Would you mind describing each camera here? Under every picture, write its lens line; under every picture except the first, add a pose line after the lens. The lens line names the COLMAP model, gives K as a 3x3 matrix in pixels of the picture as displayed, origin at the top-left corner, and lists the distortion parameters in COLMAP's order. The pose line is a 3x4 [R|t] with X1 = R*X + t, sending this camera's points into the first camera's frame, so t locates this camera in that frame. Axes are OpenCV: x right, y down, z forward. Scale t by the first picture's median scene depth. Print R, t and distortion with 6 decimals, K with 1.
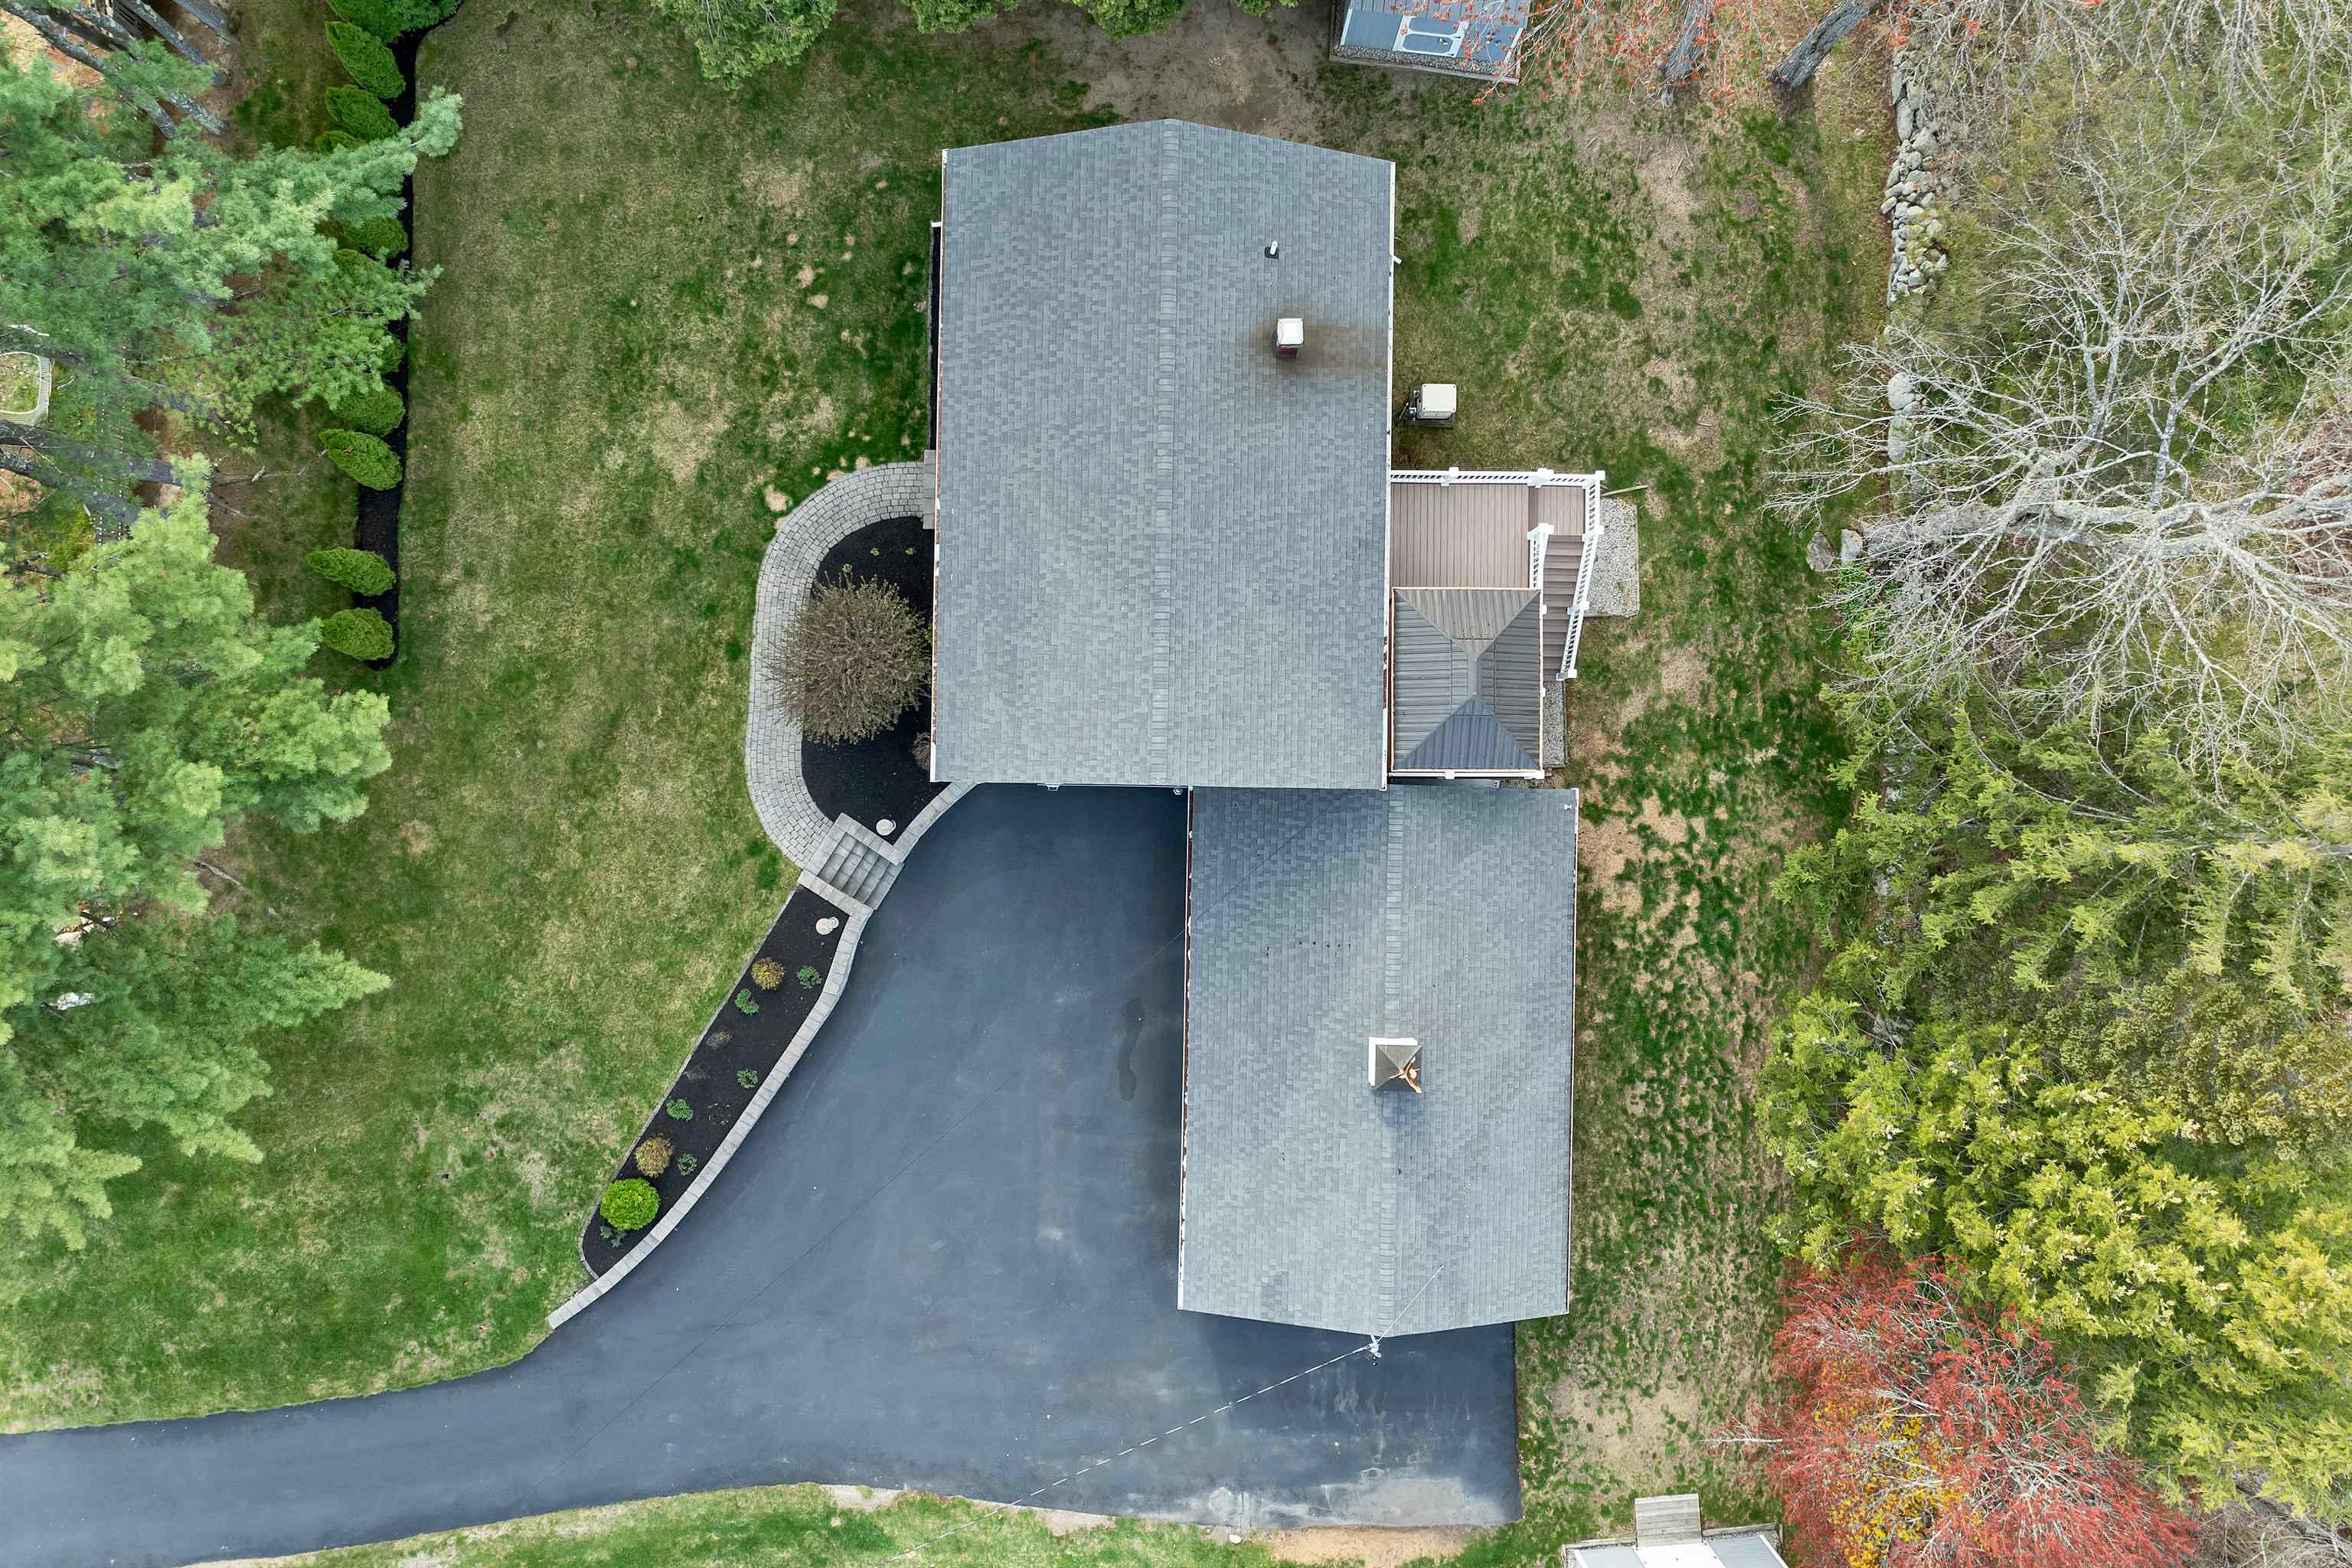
lens RADIAL K [[1700.1, 0, 1170.6], [0, 1700.1, 783.5], [0, 0, 1]] dist [-0.041658, 0.008287]
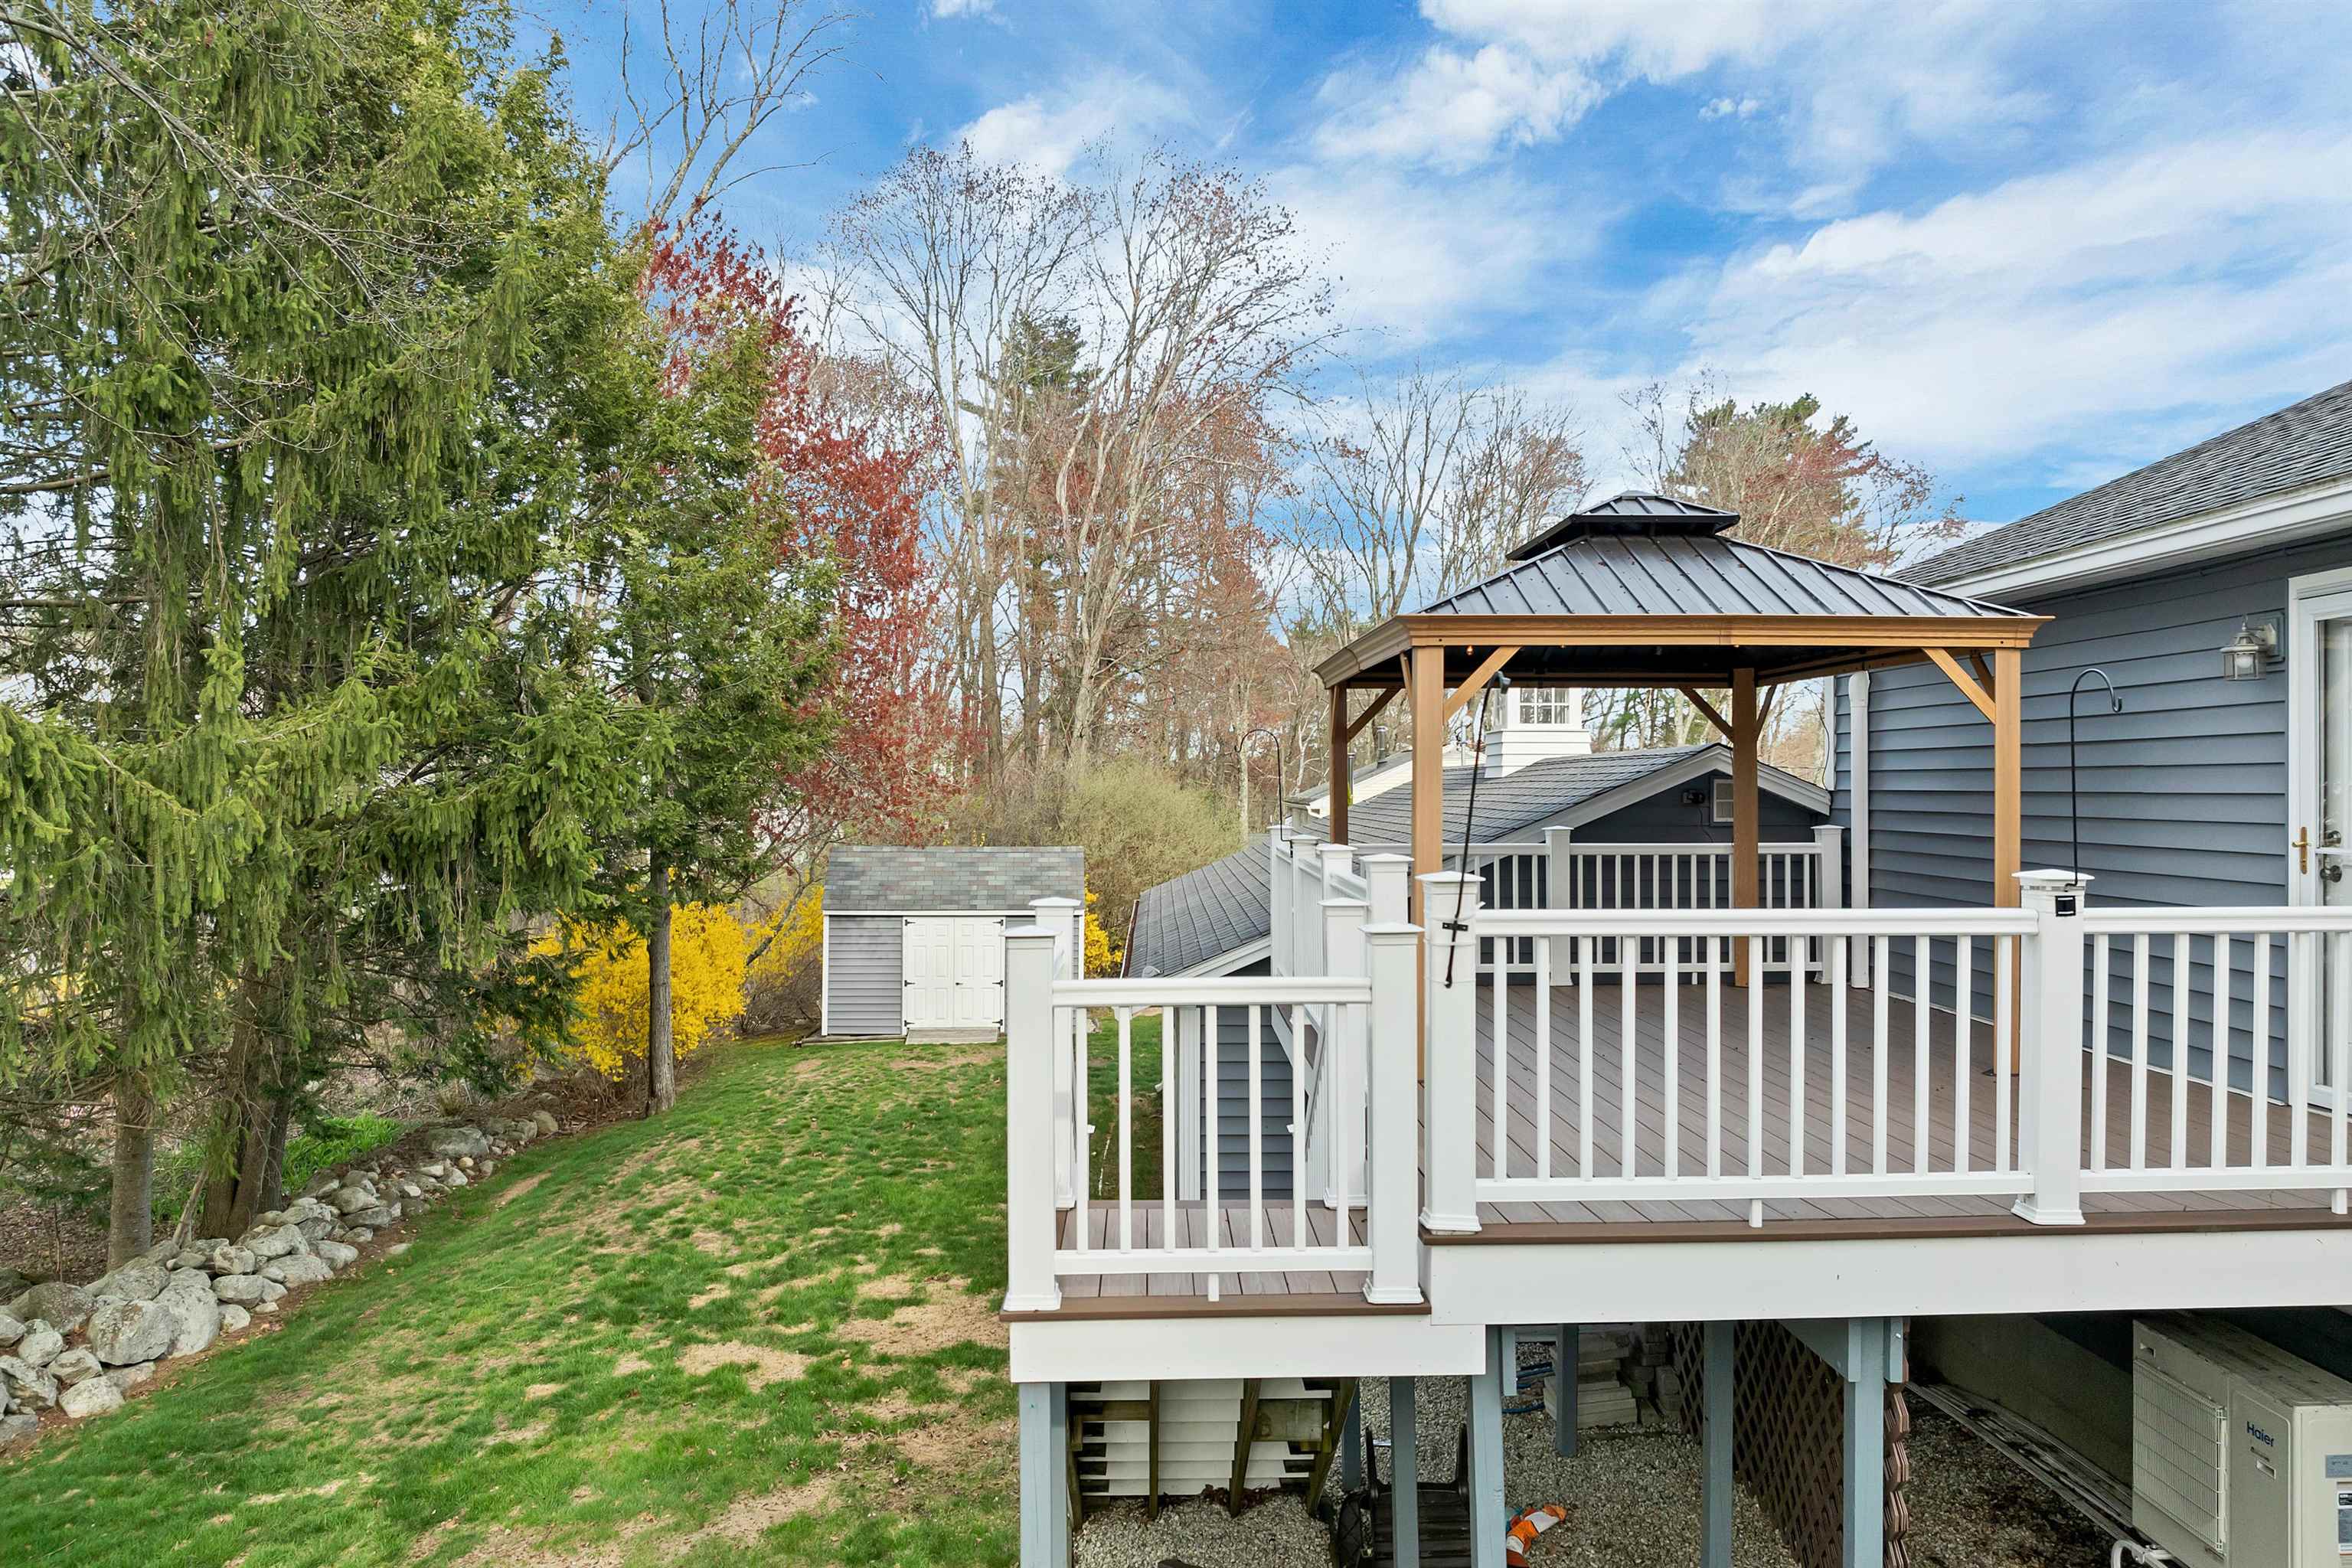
lens RADIAL K [[1700.1, 0, 1175.2], [0, 1700.1, 784.8], [0, 0, 1]] dist [-0.041658, 0.008287]
pose [[-0.999403, -0.022522, -0.026206, 0.230061], [-0.026395, 0.008146, 0.999618, -0.304105], [-0.022300, 0.999713, -0.008736, 0.926416]]
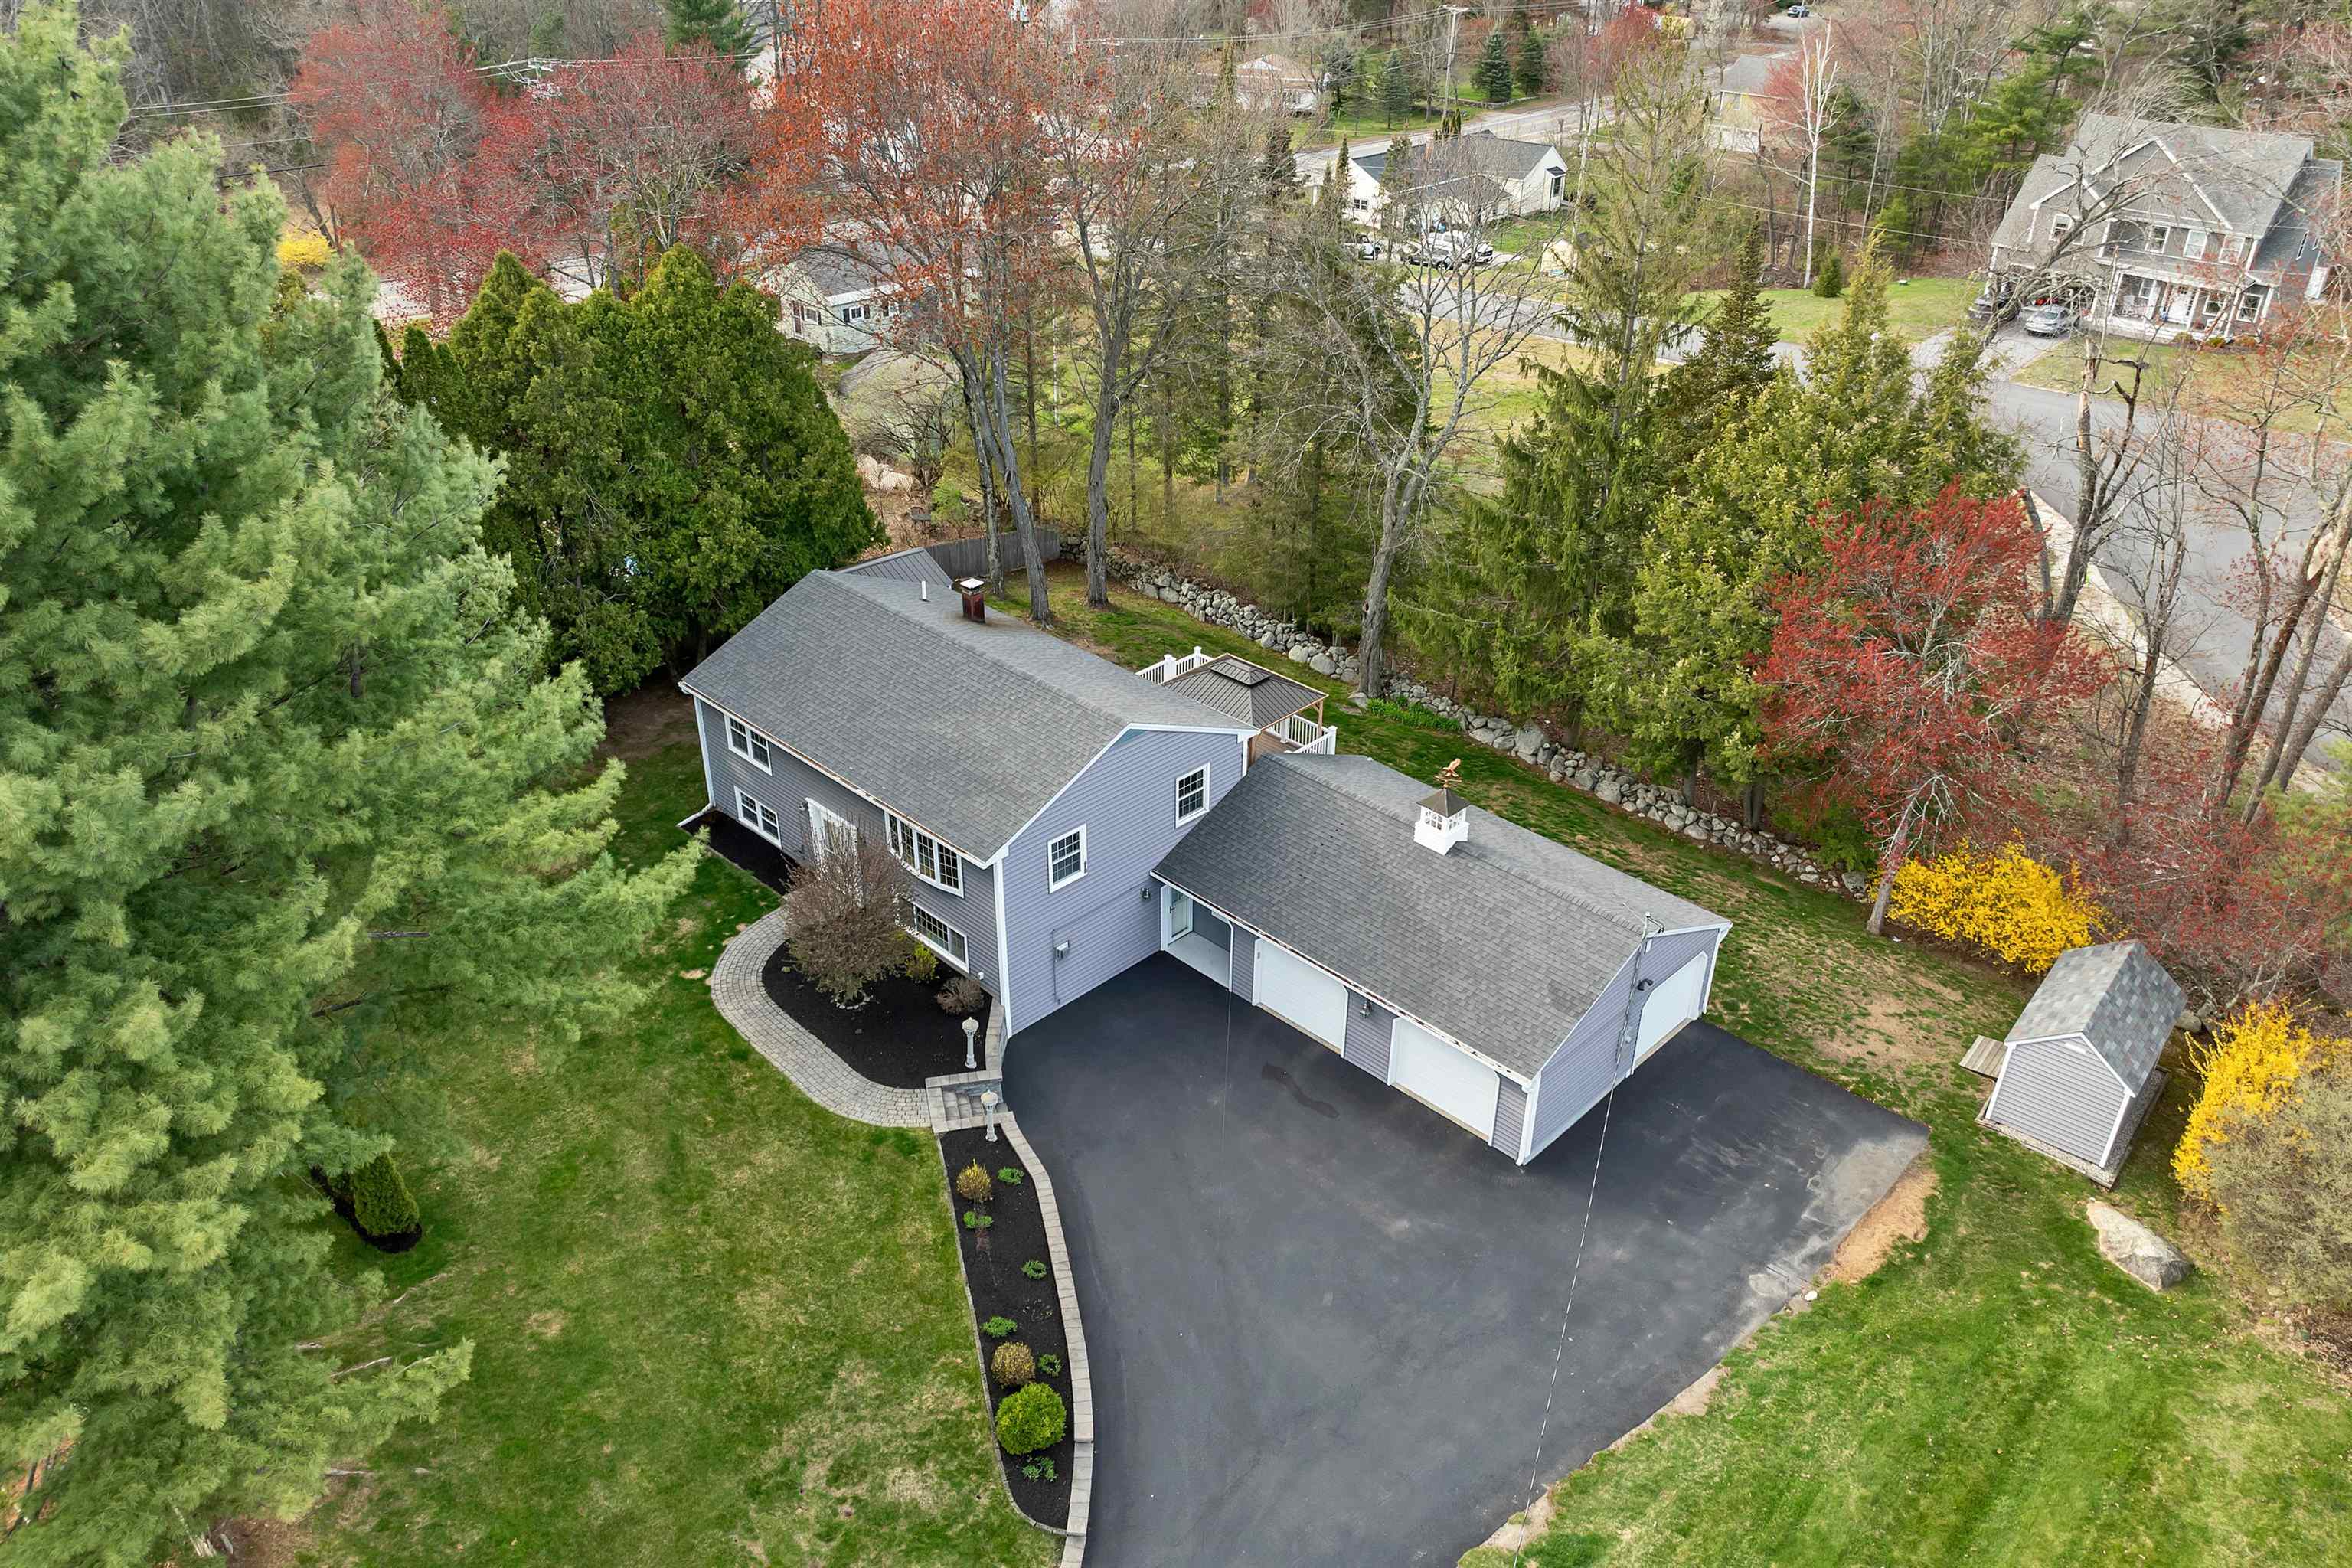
lens RADIAL K [[1700.1, 0, 1179.3], [0, 1700.1, 783.6], [0, 0, 1]] dist [-0.041658, 0.008287]
pose [[0.691104, -0.374201, 0.618343, -0.637669], [0.722754, 0.359283, -0.590375, 0.645888], [-0.001241, 0.854920, 0.518758, 0.336978]]
